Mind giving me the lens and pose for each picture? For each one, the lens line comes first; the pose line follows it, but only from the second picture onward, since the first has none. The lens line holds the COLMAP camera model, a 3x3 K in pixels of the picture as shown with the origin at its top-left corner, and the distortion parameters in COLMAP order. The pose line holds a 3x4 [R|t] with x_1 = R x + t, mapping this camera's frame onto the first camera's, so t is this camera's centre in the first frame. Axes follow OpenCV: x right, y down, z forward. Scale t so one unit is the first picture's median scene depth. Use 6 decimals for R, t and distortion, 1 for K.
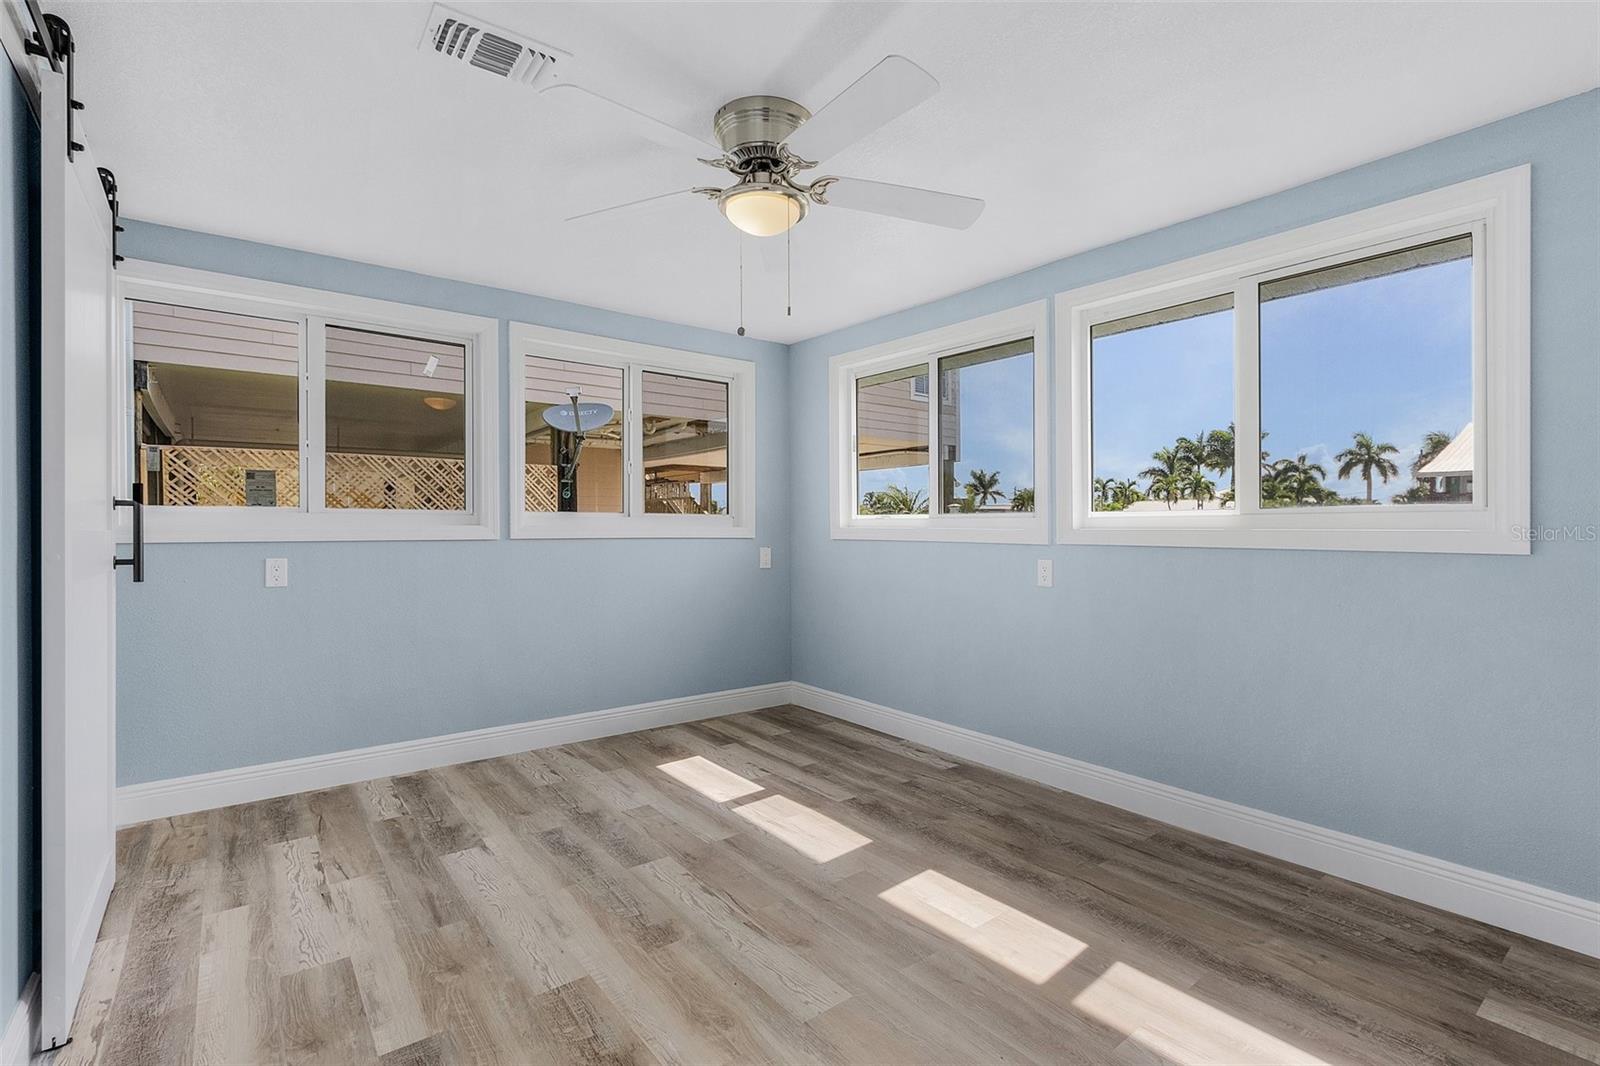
lens RADIAL K [[739.1, 0, 794.5], [0, 739.1, 525.2], [0, 0, 1]] dist [0.002825, -0.000561]
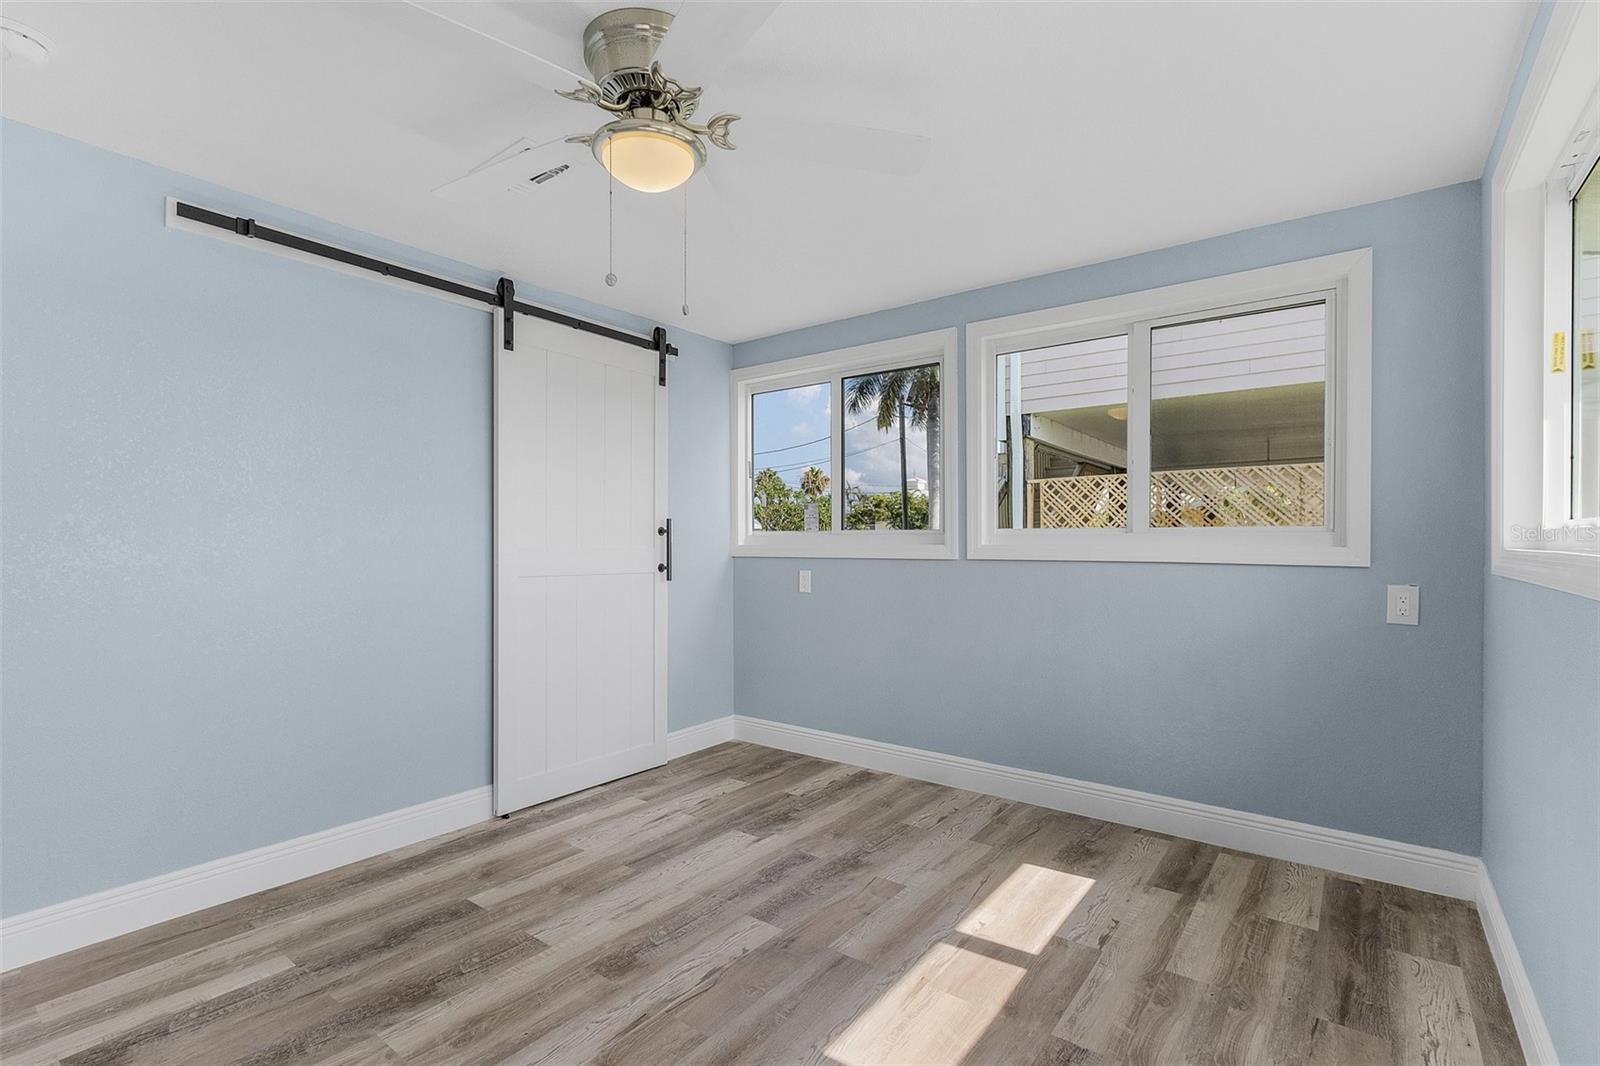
lens RADIAL K [[739.1, 0, 794.5], [0, 739.1, 525.2], [0, 0, 1]] dist [0.002825, -0.000561]
pose [[0.250072, -0.023770, -0.967936, 0.561323], [0.002512, 0.999711, -0.023901, -0.003734], [0.968224, 0.003545, 0.250059, 0.655072]]
